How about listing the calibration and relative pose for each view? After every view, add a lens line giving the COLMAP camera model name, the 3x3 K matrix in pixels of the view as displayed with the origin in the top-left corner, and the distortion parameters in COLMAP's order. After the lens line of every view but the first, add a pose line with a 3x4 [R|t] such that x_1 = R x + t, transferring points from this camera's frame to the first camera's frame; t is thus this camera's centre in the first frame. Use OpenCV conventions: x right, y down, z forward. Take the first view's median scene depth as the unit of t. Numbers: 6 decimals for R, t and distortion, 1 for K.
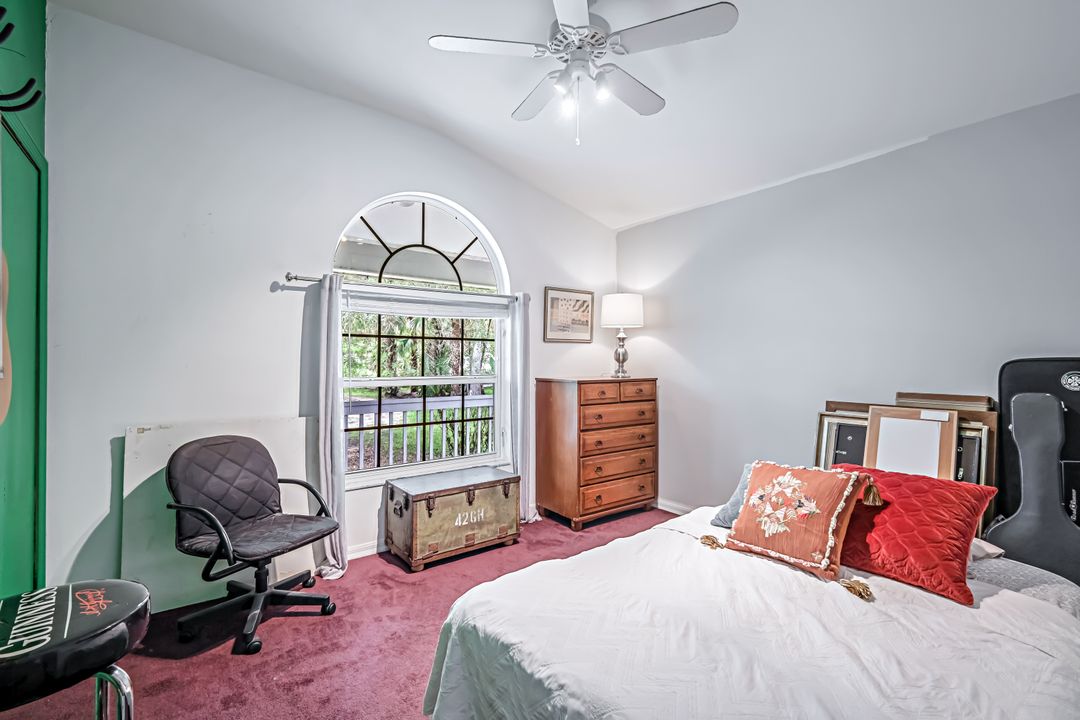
lens RADIAL K [[476.4, 0, 536.9], [0, 476.4, 357.4], [0, 0, 1]] dist [0.001689, 0.000214]
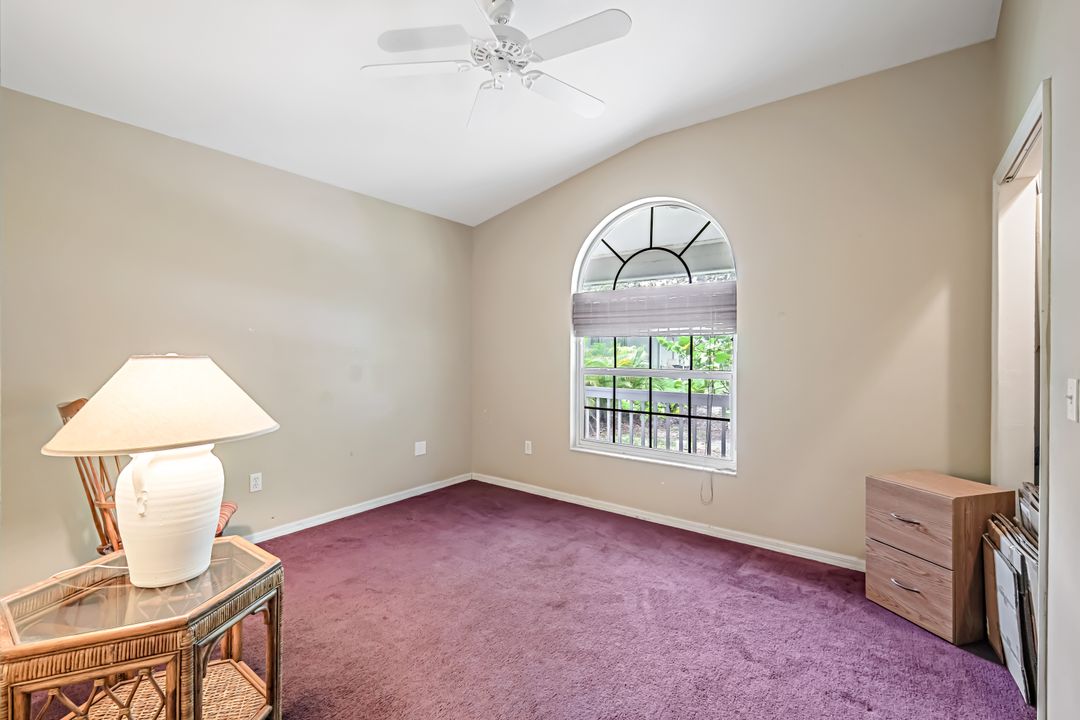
lens RADIAL K [[476.4, 0, 536.9], [0, 476.4, 357.4], [0, 0, 1]] dist [0.001689, 0.000214]
pose [[0.264678, 0.007070, -0.964311, 0.772411], [0.015151, 0.999819, 0.011489, -0.002050], [0.964218, -0.017651, 0.264523, 0.501947]]
